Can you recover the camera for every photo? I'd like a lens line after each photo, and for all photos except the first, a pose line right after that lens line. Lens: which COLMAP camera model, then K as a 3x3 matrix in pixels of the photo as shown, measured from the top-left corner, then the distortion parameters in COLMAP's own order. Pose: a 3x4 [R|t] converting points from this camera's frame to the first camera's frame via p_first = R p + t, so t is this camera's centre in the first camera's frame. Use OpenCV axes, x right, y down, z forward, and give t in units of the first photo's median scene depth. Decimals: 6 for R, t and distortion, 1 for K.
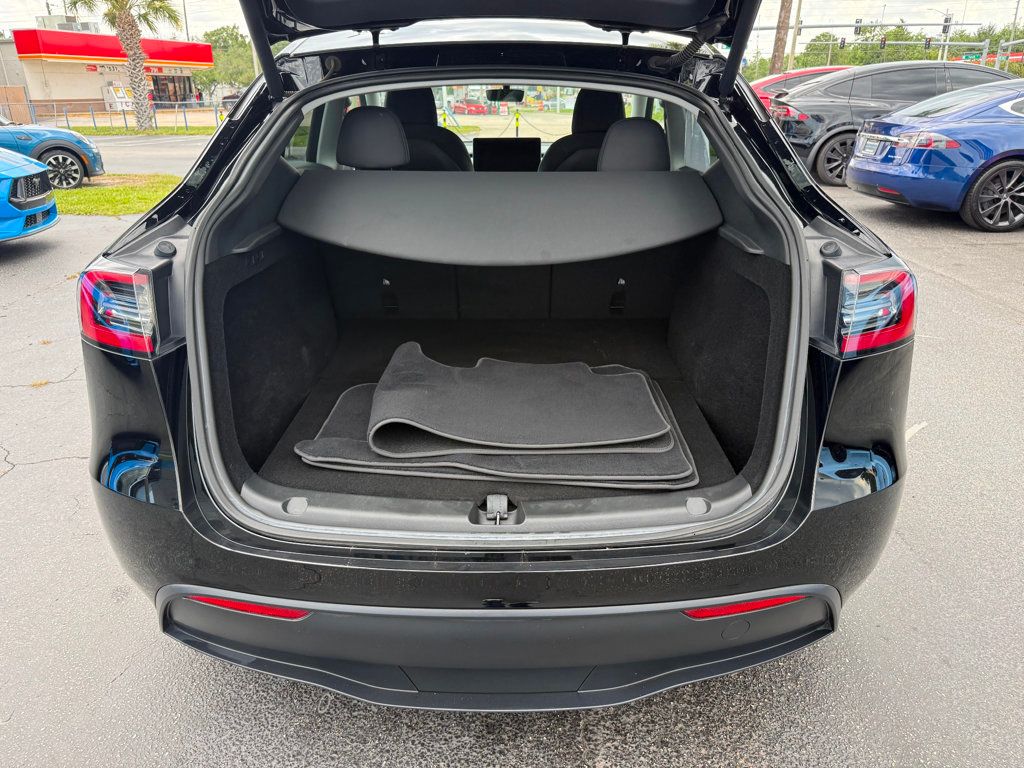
lens RADIAL K [[731.3, 0, 516.7], [0, 731.3, 386.8], [0, 0, 1]] dist [0.001307, -0.001651]
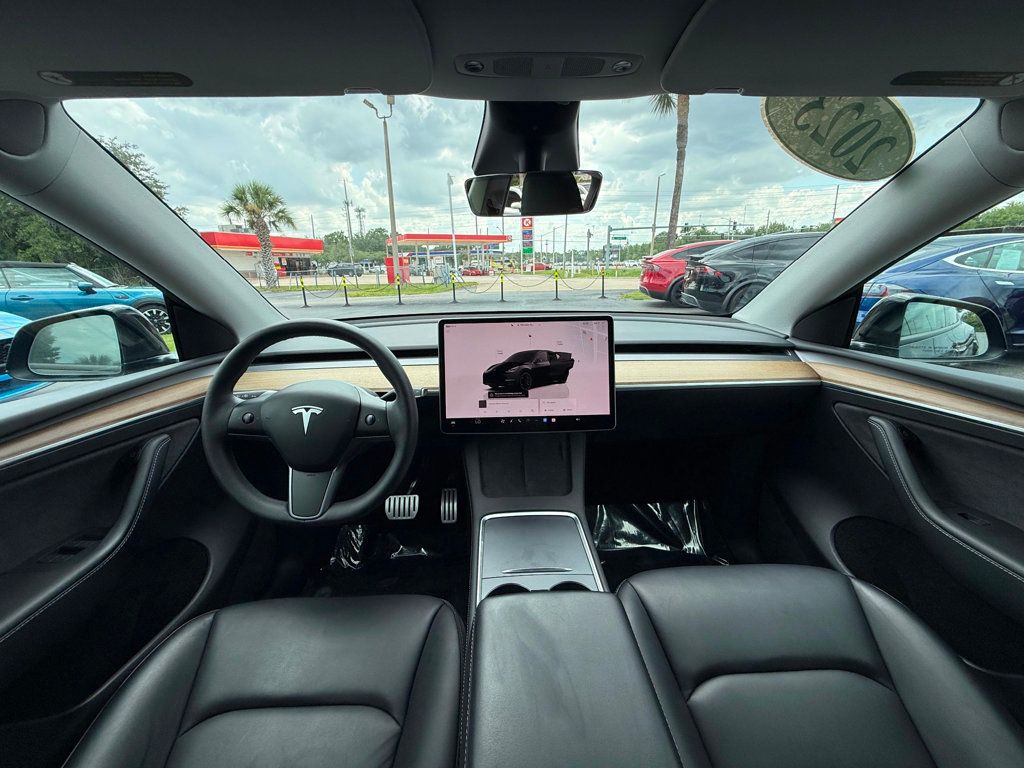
lens RADIAL K [[409.4, 0, 510.6], [0, 409.4, 383.0], [0, 0, 1]] dist [0.001037, 0.000080]
pose [[0.999420, -0.020401, 0.027263, -0.059685], [0.023074, 0.994553, -0.101642, -0.567595], [-0.025041, 0.102212, 0.994447, 1.581985]]
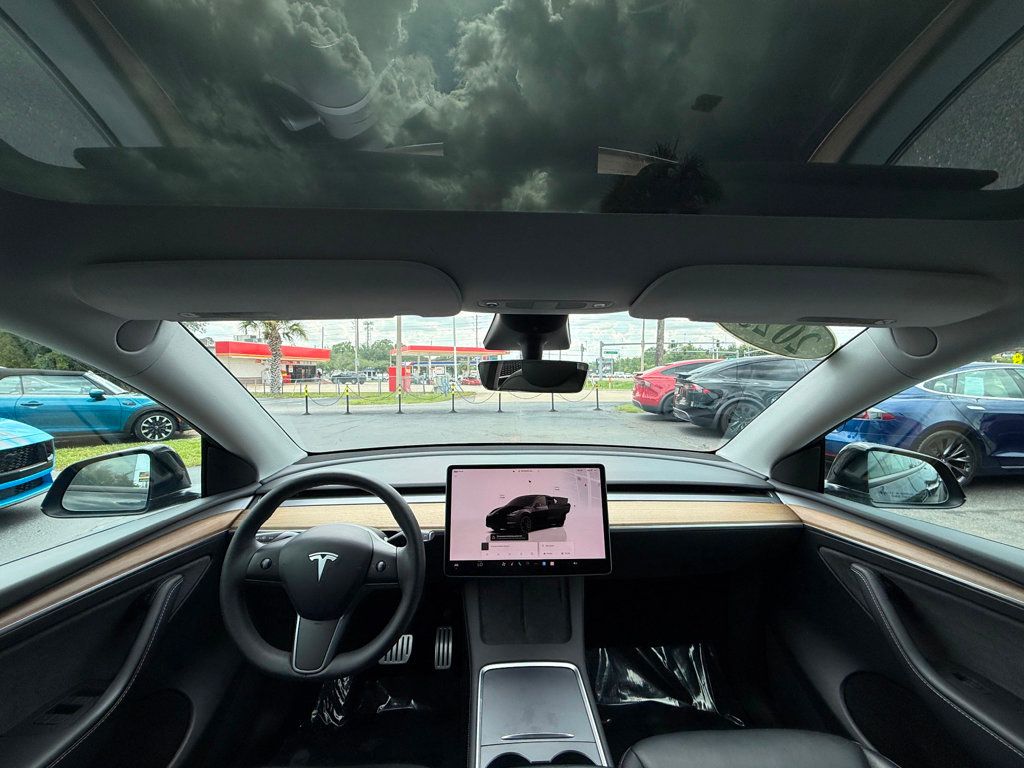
lens RADIAL K [[409.4, 0, 510.6], [0, 409.4, 383.0], [0, 0, 1]] dist [0.001037, 0.000080]
pose [[0.999278, 0.003434, 0.037837, -0.067761], [0.010205, 0.935046, -0.354379, -0.600320], [-0.036597, 0.354510, 0.934336, 1.518371]]
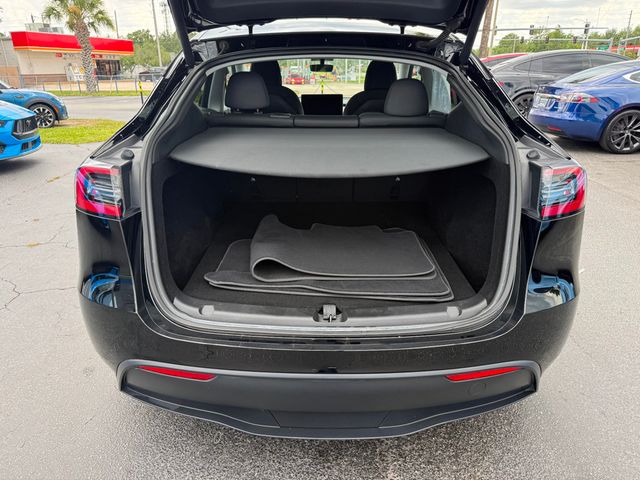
lens RADIAL K [[456.8, 0, 317.6], [0, 456.8, 240.8], [0, 0, 1]] dist [0.000641, 0.000812]
pose [[0.999988, 0.001719, -0.004559, -0.036136], [-0.001835, 0.999675, -0.025440, 0.023337], [0.004514, 0.025448, 0.999666, -0.014688]]
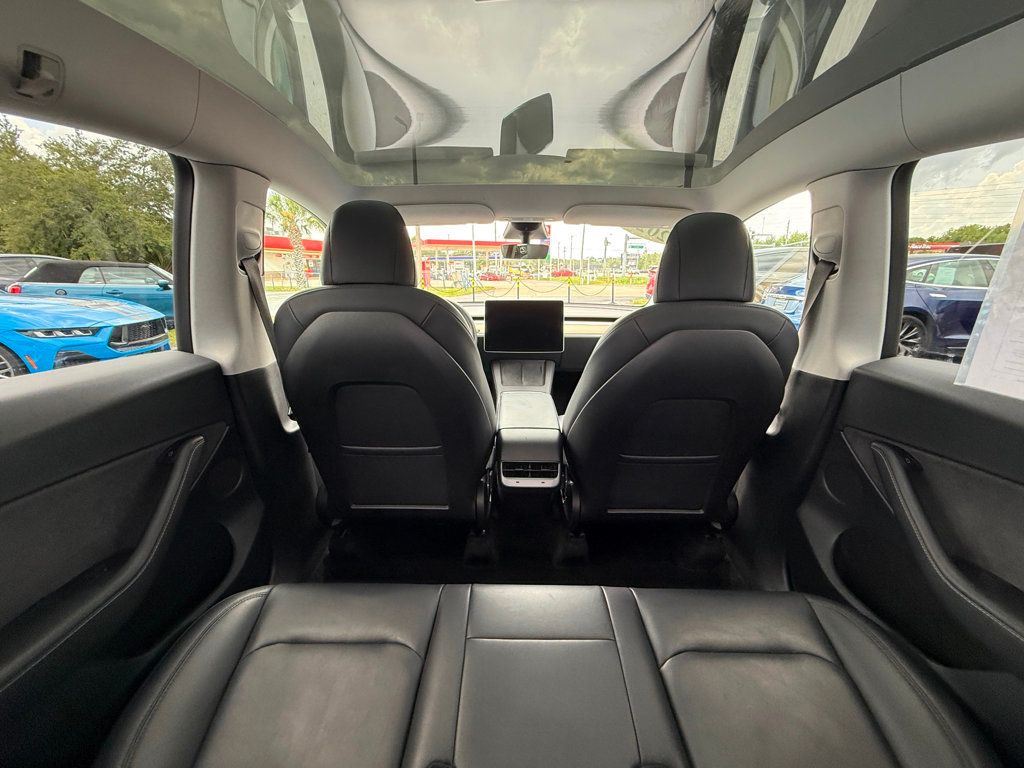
lens RADIAL K [[409.4, 0, 510.6], [0, 409.4, 383.0], [0, 0, 1]] dist [0.001037, 0.000080]
pose [[0.999941, 0.007544, -0.007803, -0.053419], [-0.008386, 0.993411, -0.114300, -0.378773], [0.006890, 0.114359, 0.993416, 1.068603]]
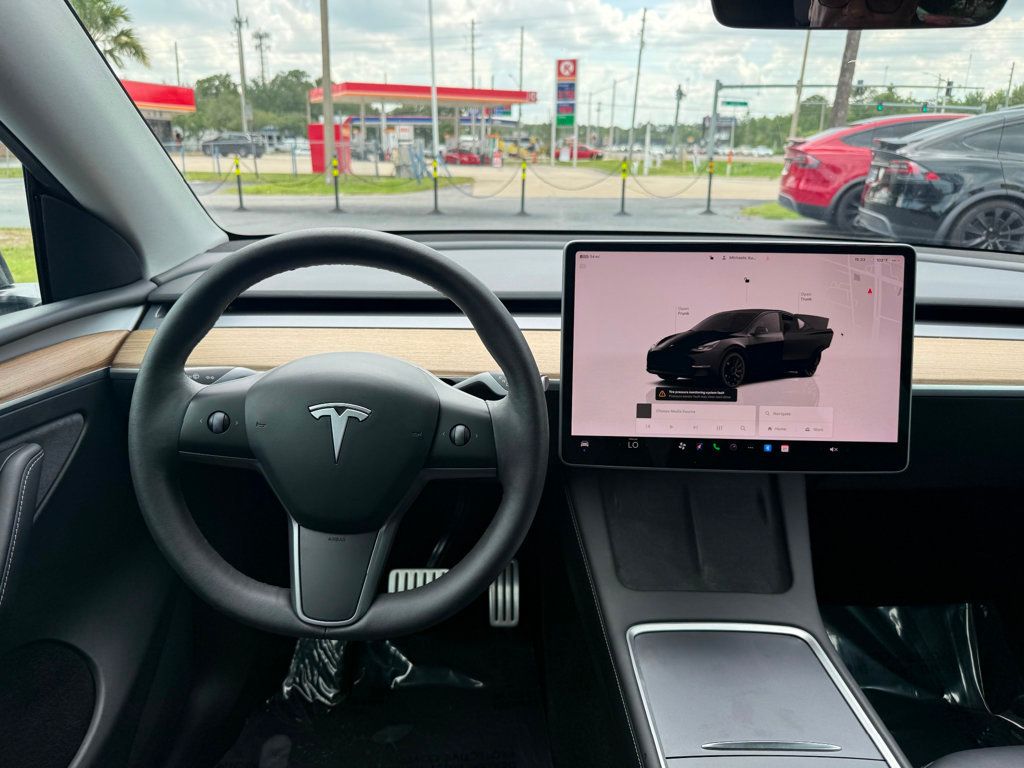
lens RADIAL K [[734.5, 0, 506.2], [0, 734.5, 386.3], [0, 0, 1]] dist [0.041786, -0.067469]
pose [[0.999754, 0.020920, 0.007404, -0.161304], [-0.020369, 0.997476, -0.068027, -0.575381], [-0.008809, 0.067859, 0.997656, 1.621987]]
